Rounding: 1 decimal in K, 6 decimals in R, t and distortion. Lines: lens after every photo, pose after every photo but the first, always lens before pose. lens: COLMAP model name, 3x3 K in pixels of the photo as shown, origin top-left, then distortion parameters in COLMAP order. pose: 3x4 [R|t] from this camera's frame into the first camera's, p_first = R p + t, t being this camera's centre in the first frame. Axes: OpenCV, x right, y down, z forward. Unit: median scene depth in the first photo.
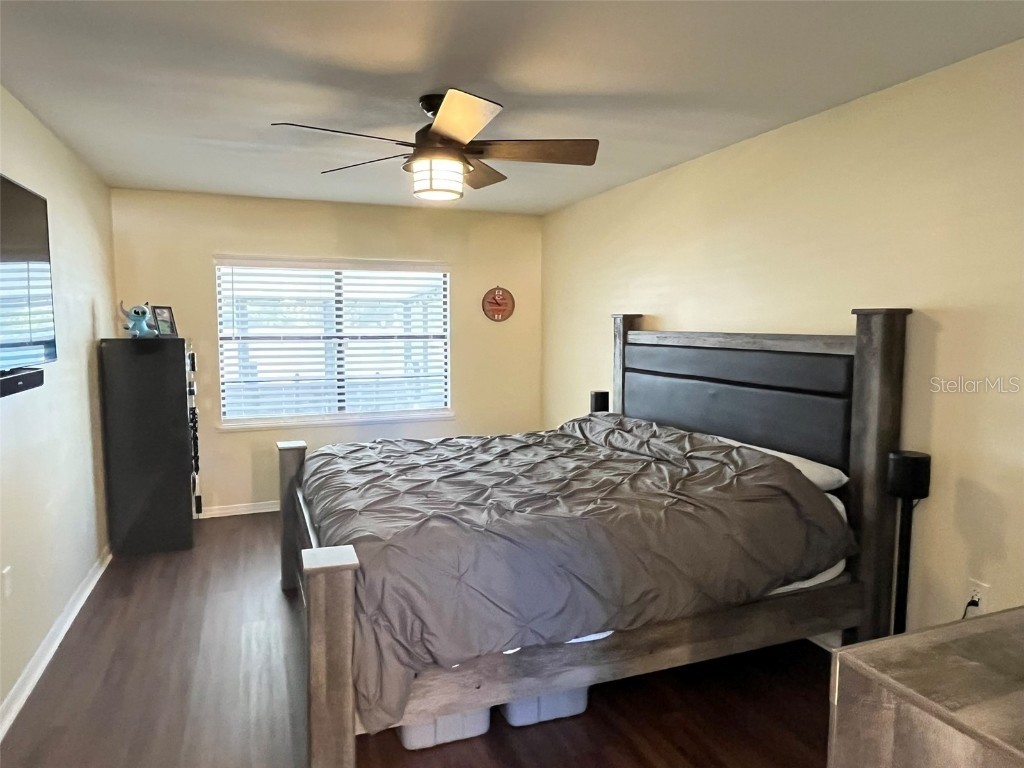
lens RADIAL K [[657.0, 0, 512.0], [0, 657.0, 384.0], [0, 0, 1]] dist [-0.000070, 0.000956]
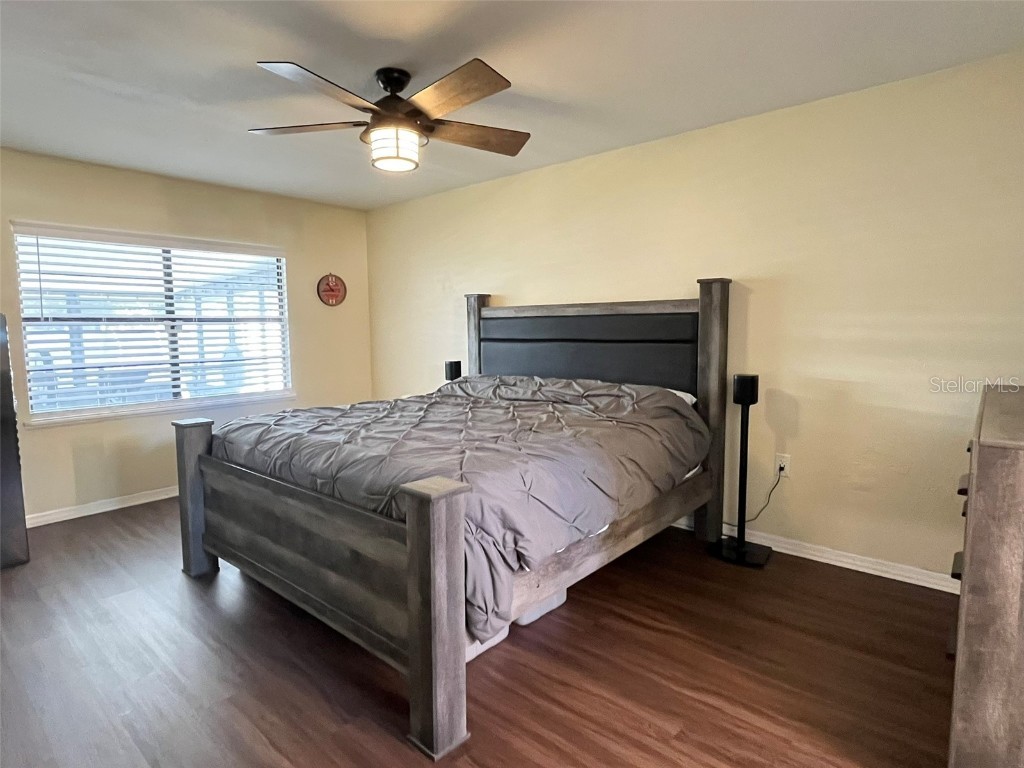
lens RADIAL K [[557.7, 0, 512.0], [0, 557.7, 384.0], [0, 0, 1]] dist [-0.002068, -0.002315]
pose [[0.884574, -0.057846, 0.462798, -0.252891], [0.054780, 0.998297, 0.020076, 0.040661], [-0.463171, 0.007594, 0.886236, 0.071899]]
